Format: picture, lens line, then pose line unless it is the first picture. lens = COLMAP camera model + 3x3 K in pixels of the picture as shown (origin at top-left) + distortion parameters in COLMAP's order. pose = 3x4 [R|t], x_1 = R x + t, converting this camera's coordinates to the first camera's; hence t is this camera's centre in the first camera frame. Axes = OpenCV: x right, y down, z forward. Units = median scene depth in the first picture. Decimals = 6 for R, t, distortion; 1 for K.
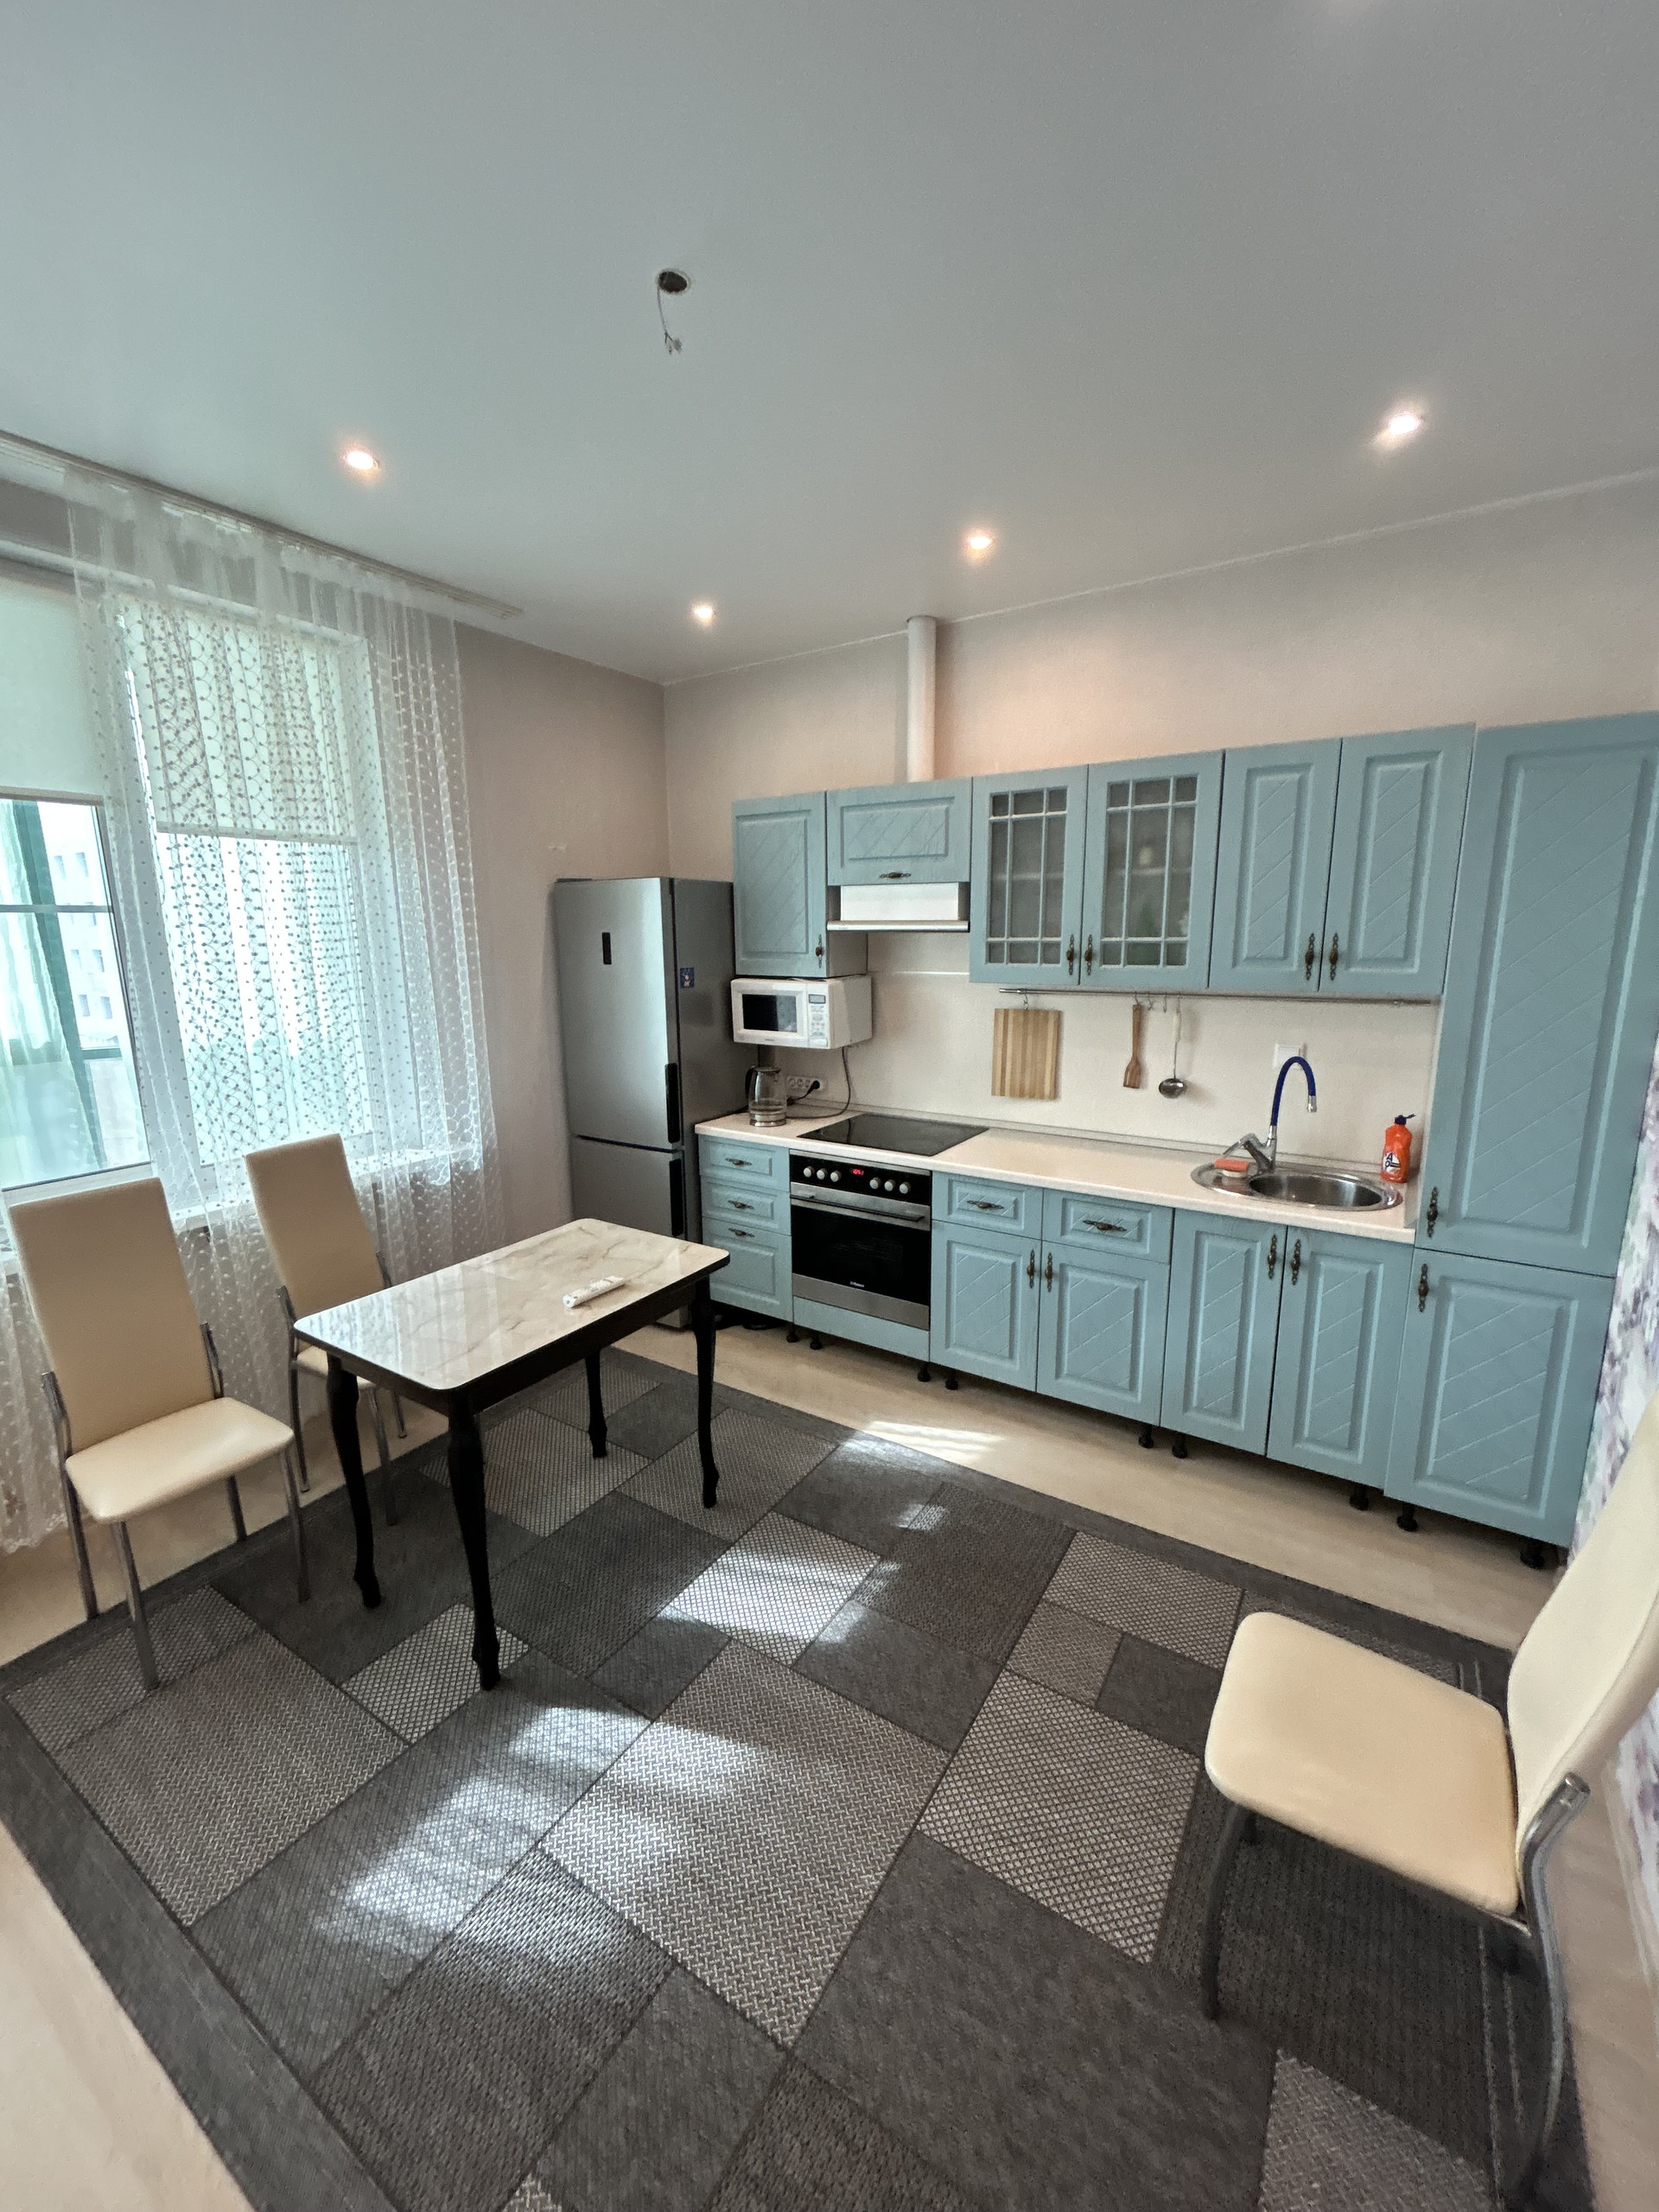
lens RADIAL K [[890.1, 0, 831.9], [0, 890.1, 1101.8], [0, 0, 1]] dist [-0.003151, 0.001156]
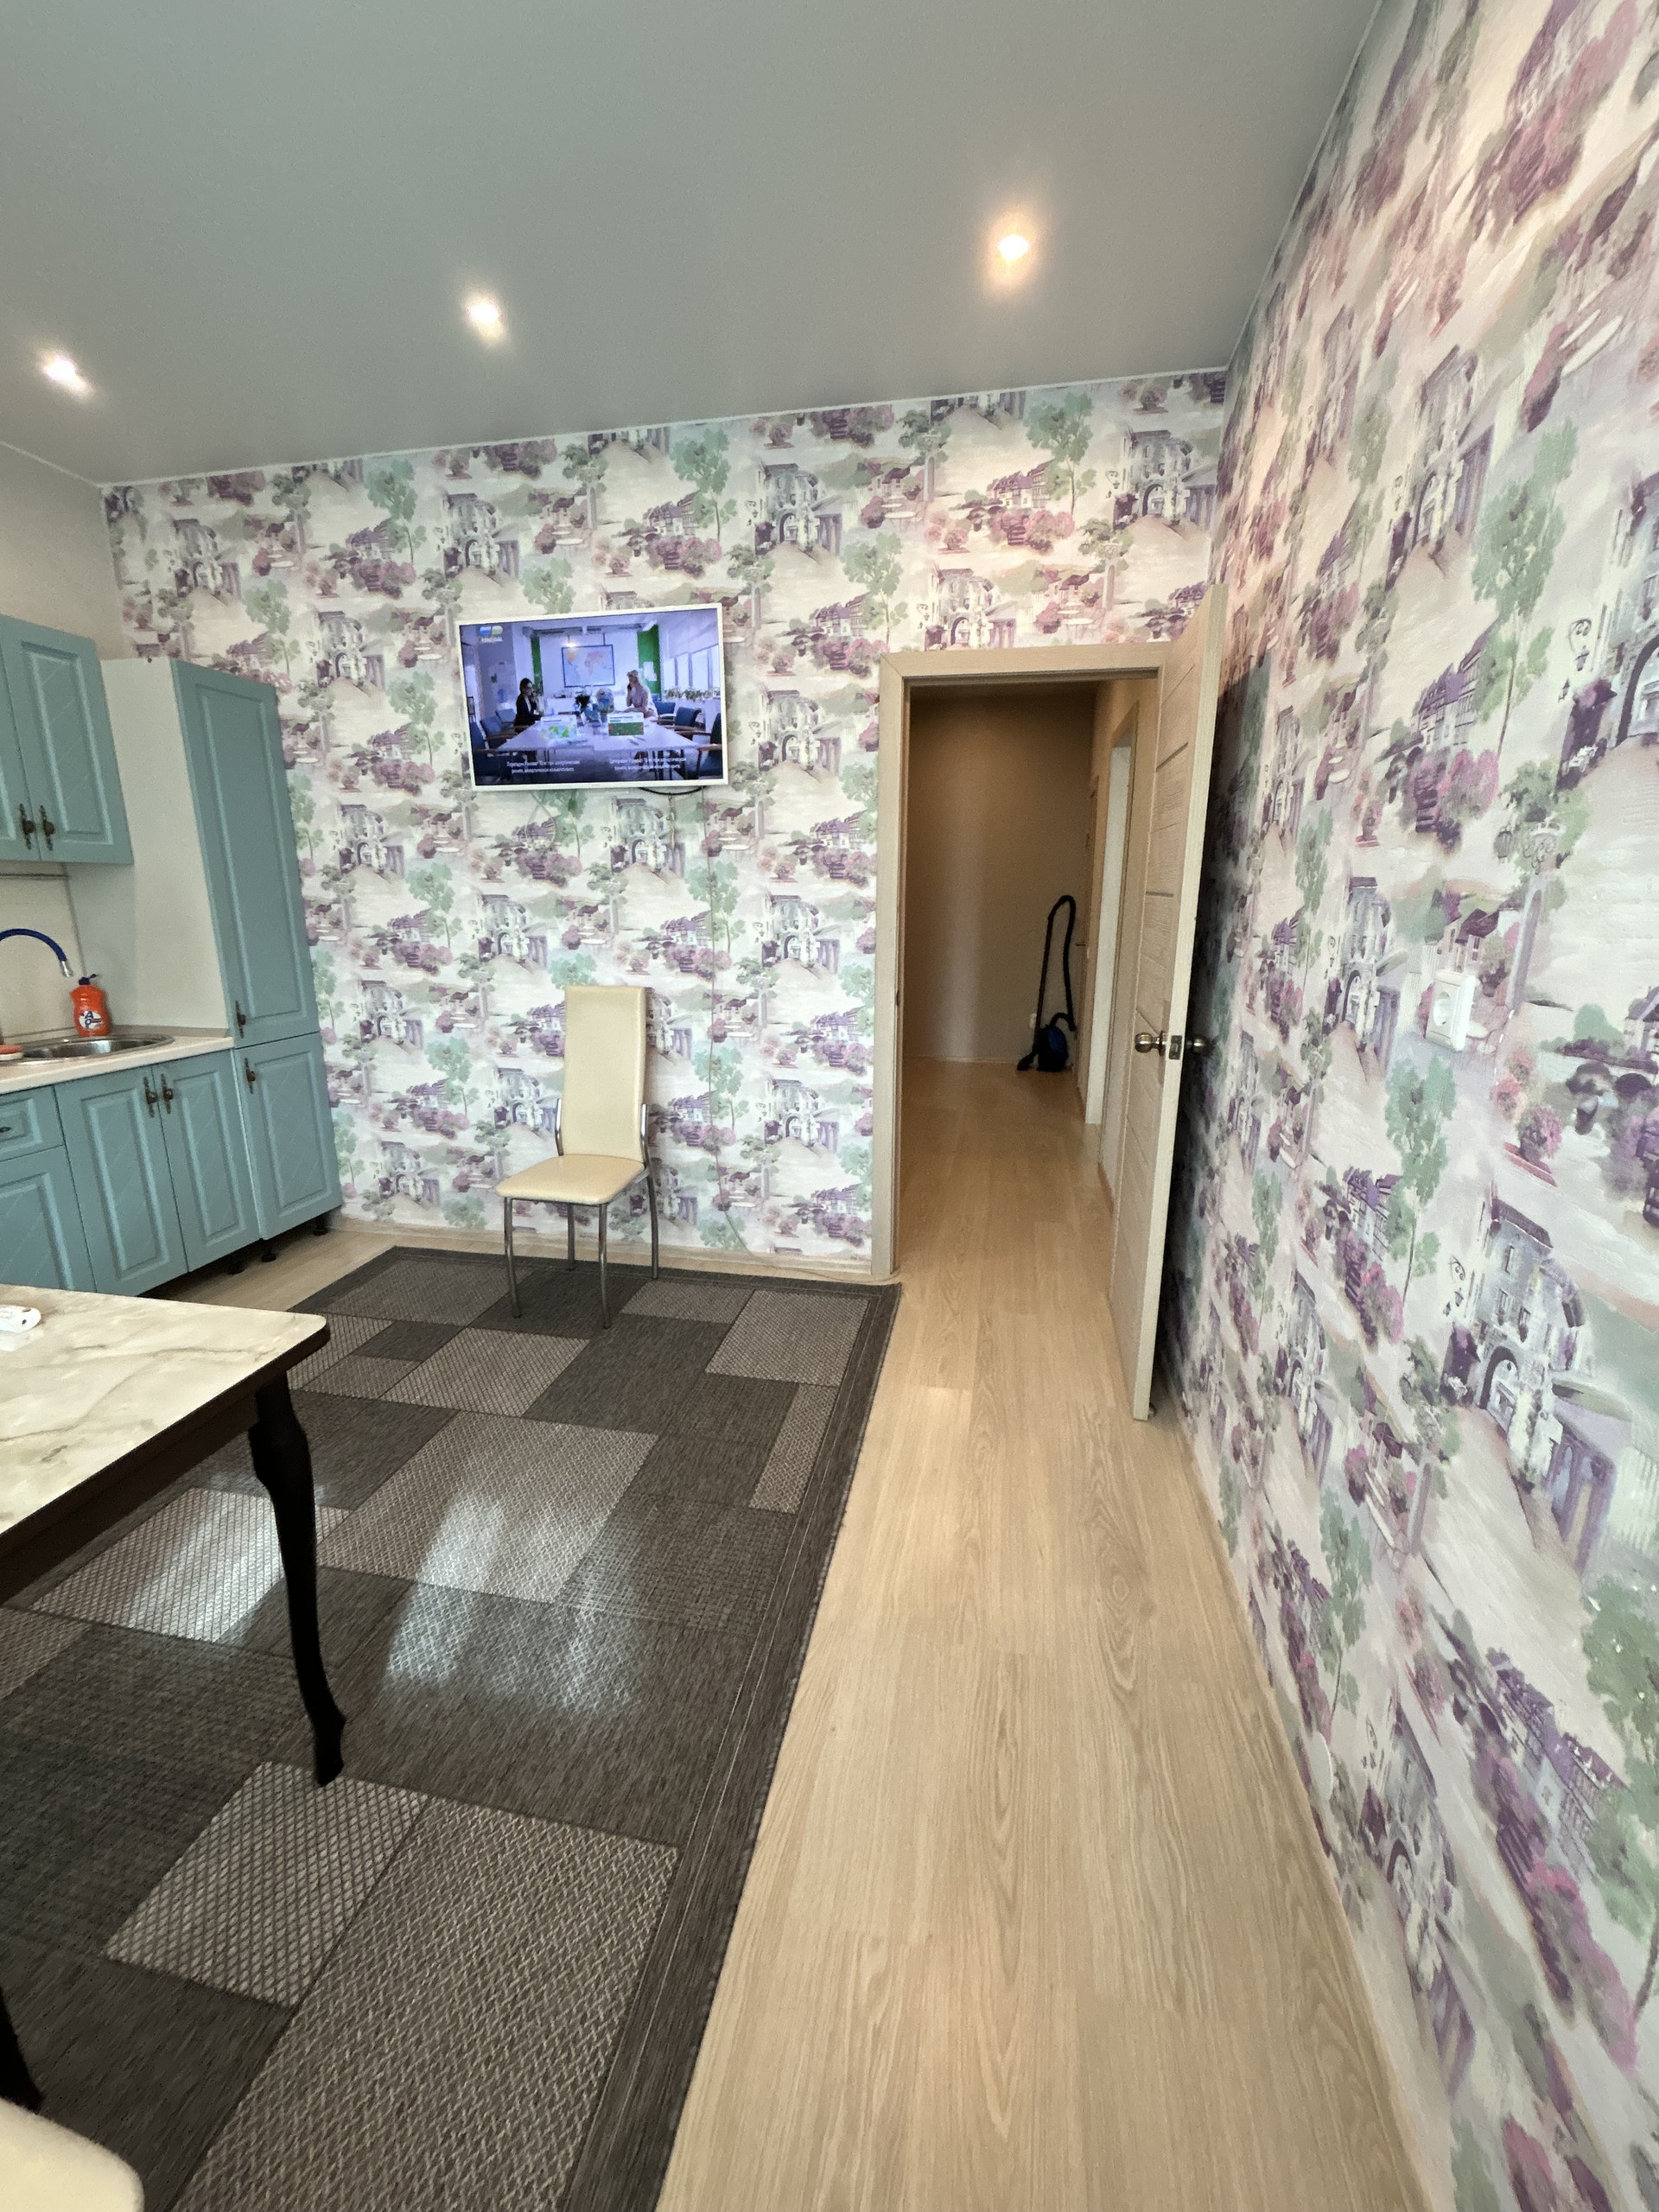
lens RADIAL K [[890.9, 0, 829.5], [0, 890.9, 1106.0], [0, 0, 1]] dist [-0.025542, 0.016845]
pose [[-0.366456, -0.209496, 0.906544, -0.760040], [0.181412, 0.939535, 0.290453, 0.014622], [-0.912579, 0.270896, -0.306293, 0.504854]]
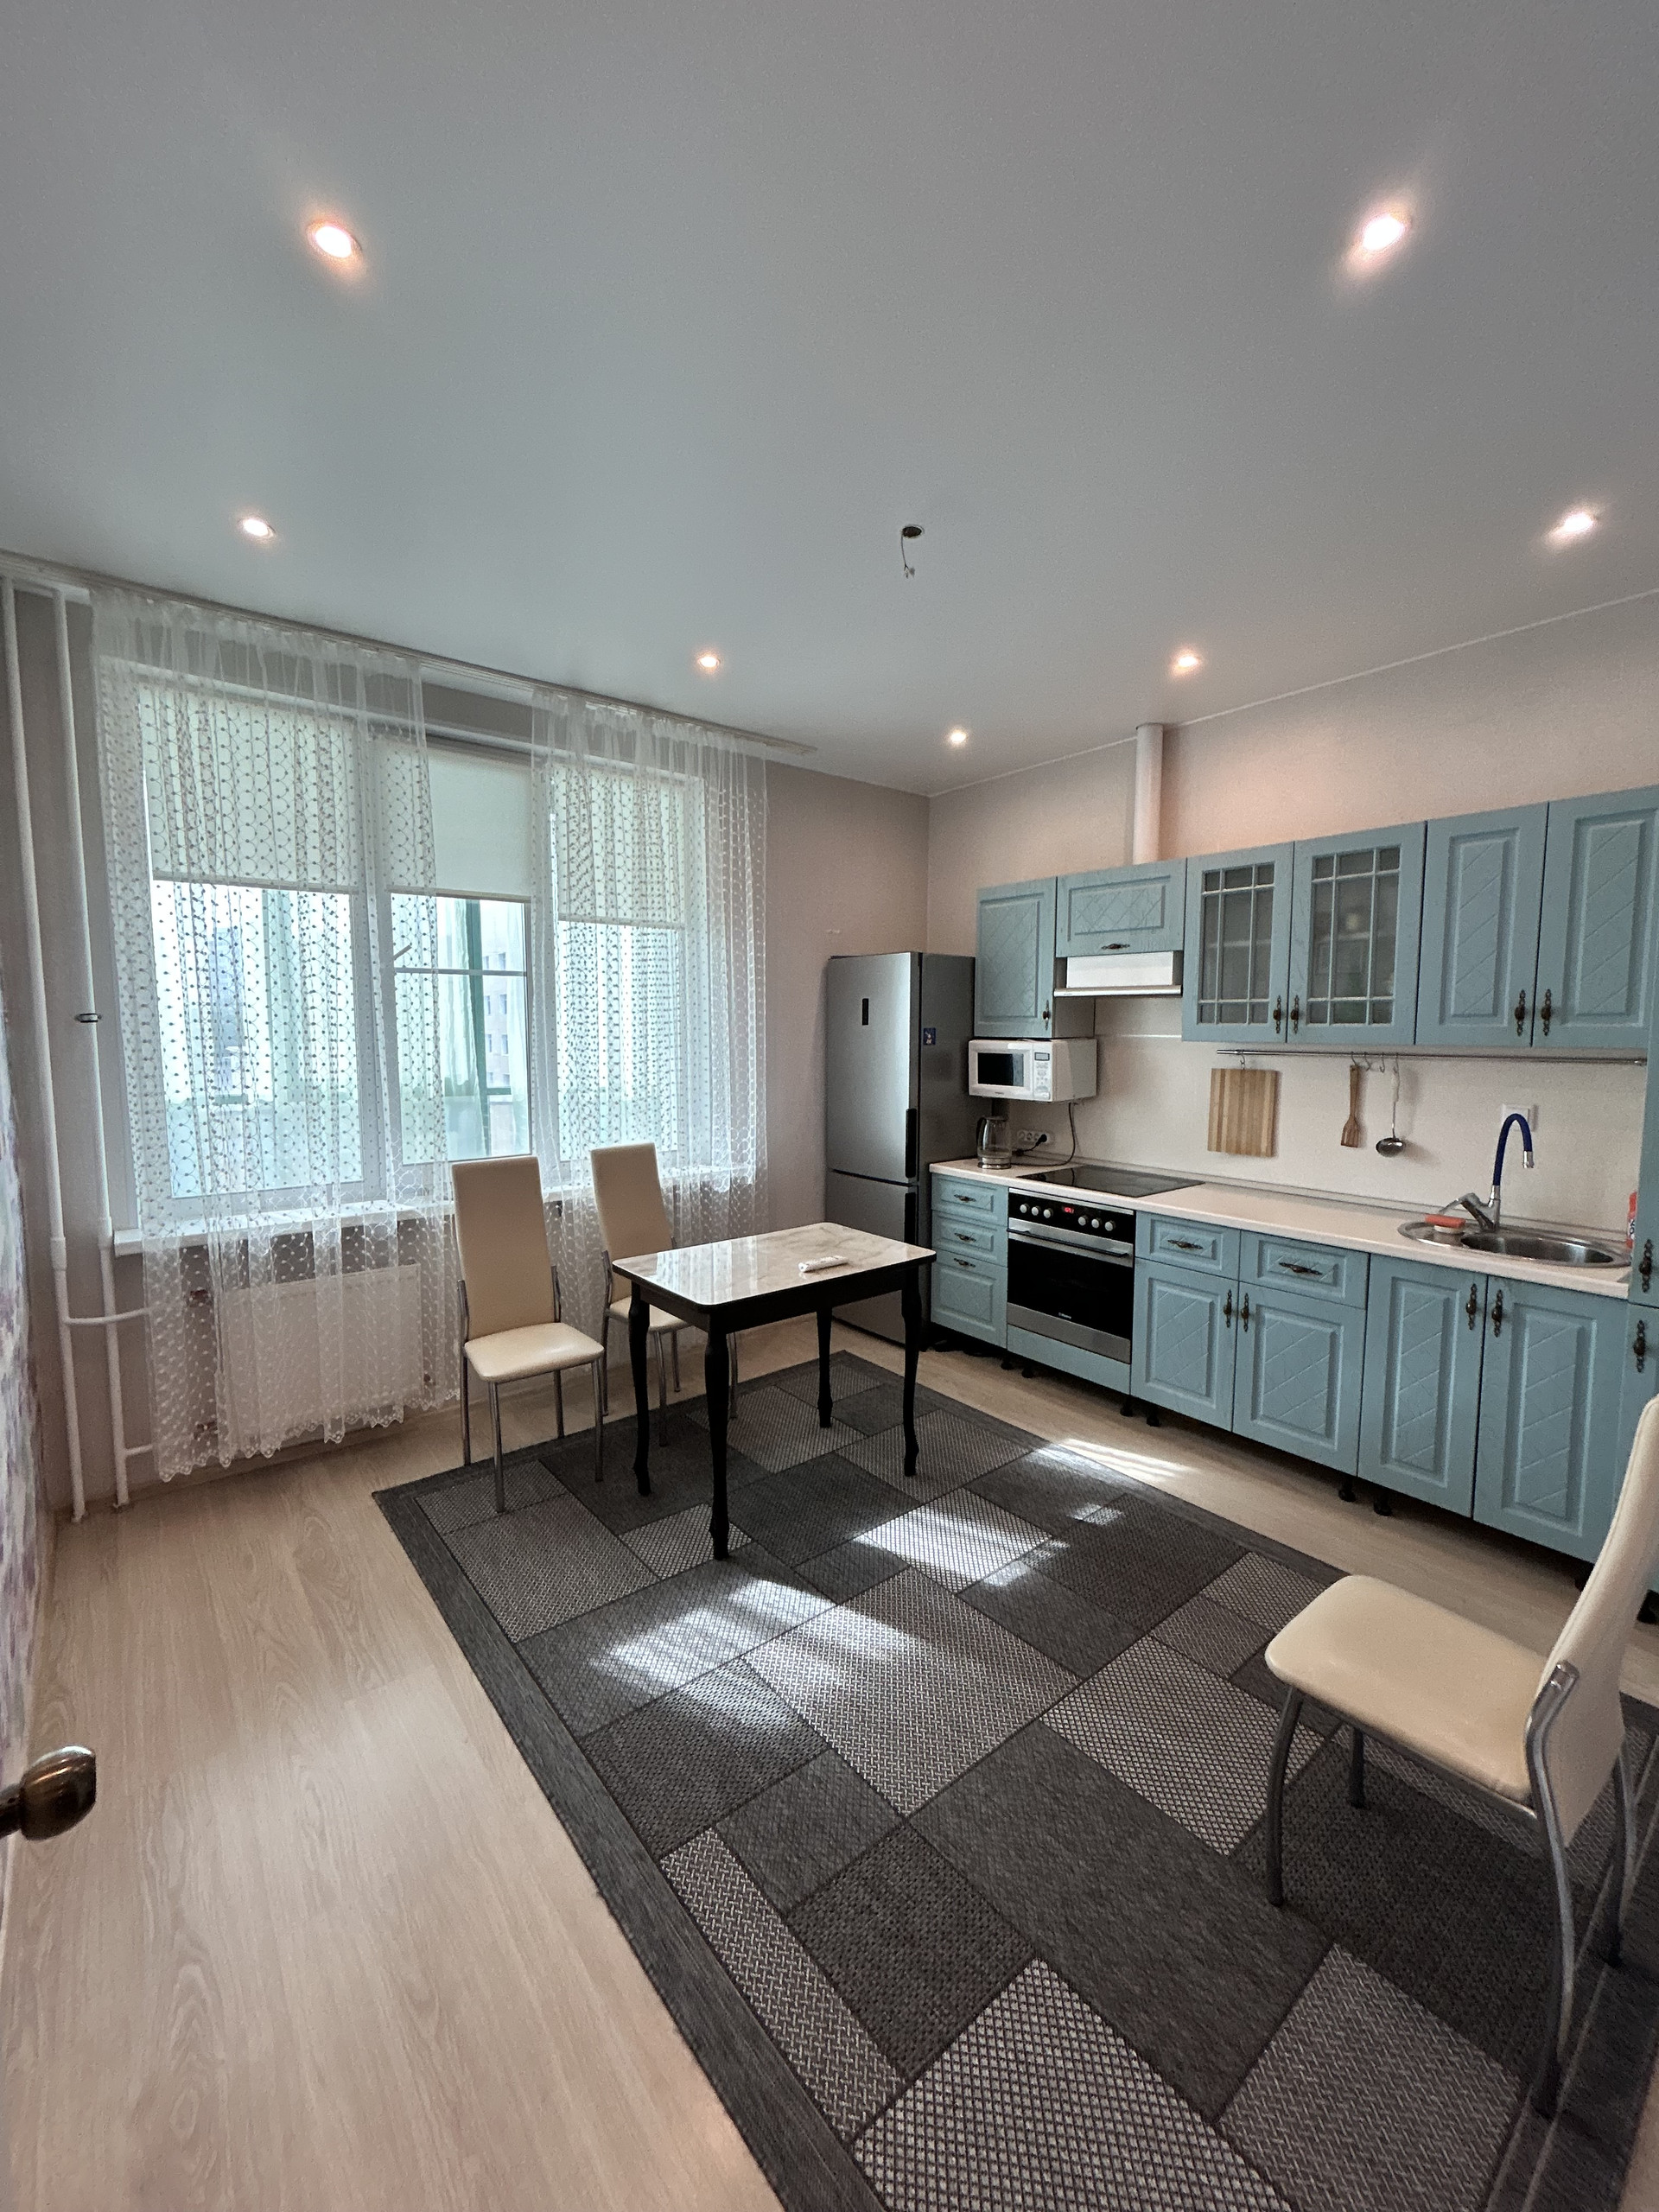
lens RADIAL K [[890.1, 0, 831.9], [0, 890.1, 1101.8], [0, 0, 1]] dist [-0.003151, 0.001156]
pose [[0.950698, 0.038138, -0.307765, 0.098465], [-0.069923, 0.993215, -0.092918, 0.080193], [0.302133, 0.109857, 0.946914, -0.170860]]
